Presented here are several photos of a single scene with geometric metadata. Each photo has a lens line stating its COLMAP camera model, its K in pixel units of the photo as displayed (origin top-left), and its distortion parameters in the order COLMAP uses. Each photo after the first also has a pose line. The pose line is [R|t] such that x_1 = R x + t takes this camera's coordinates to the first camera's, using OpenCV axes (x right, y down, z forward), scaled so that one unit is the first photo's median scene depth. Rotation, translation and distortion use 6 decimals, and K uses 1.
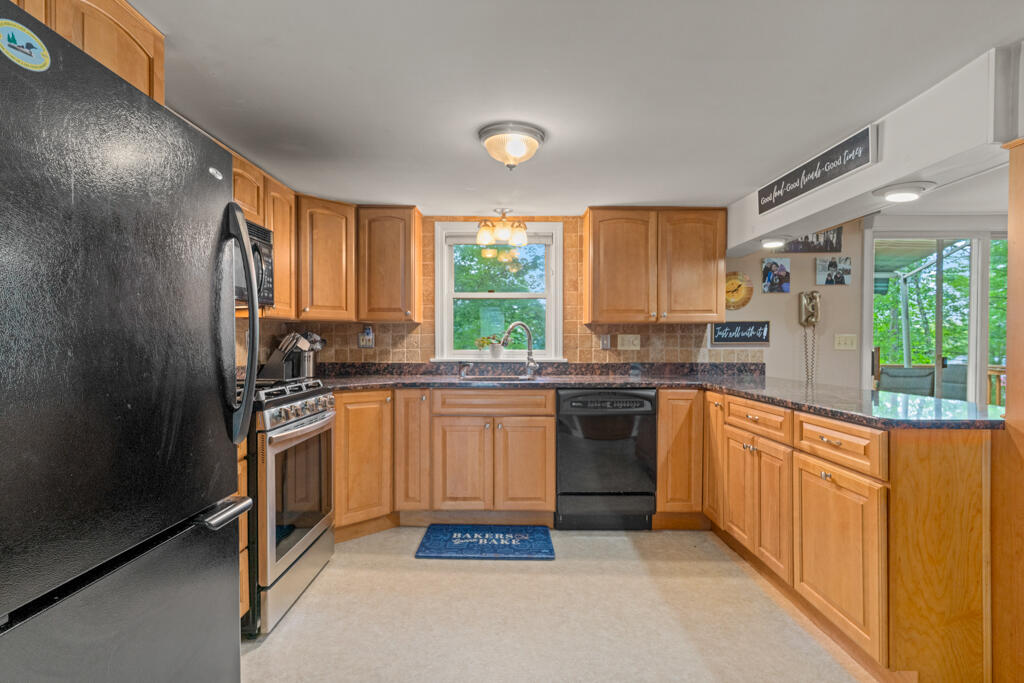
lens RADIAL K [[516.2, 0, 512.0], [0, 516.2, 341.5], [0, 0, 1]] dist [0.002073, 0.000367]
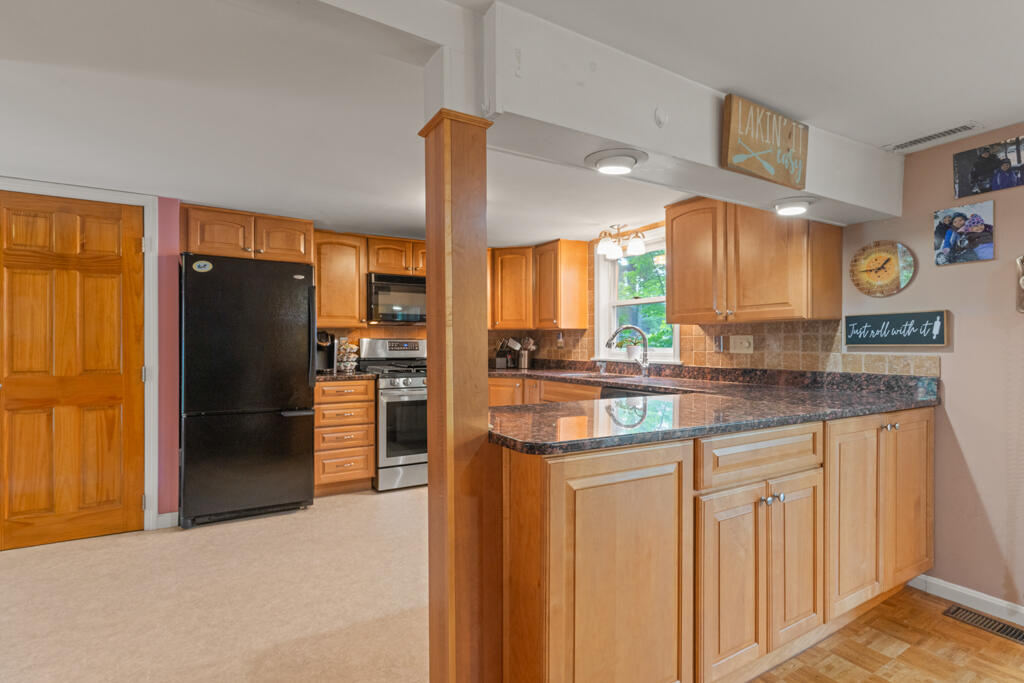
lens RADIAL K [[486.4, 0, 518.6], [0, 486.4, 343.5], [0, 0, 1]] dist [0.000746, 0.000022]
pose [[0.519814, -0.001226, -0.854279, 0.762667], [0.000825, 0.999999, -0.000933, 0.000334], [0.854279, -0.000220, 0.519814, 0.270094]]
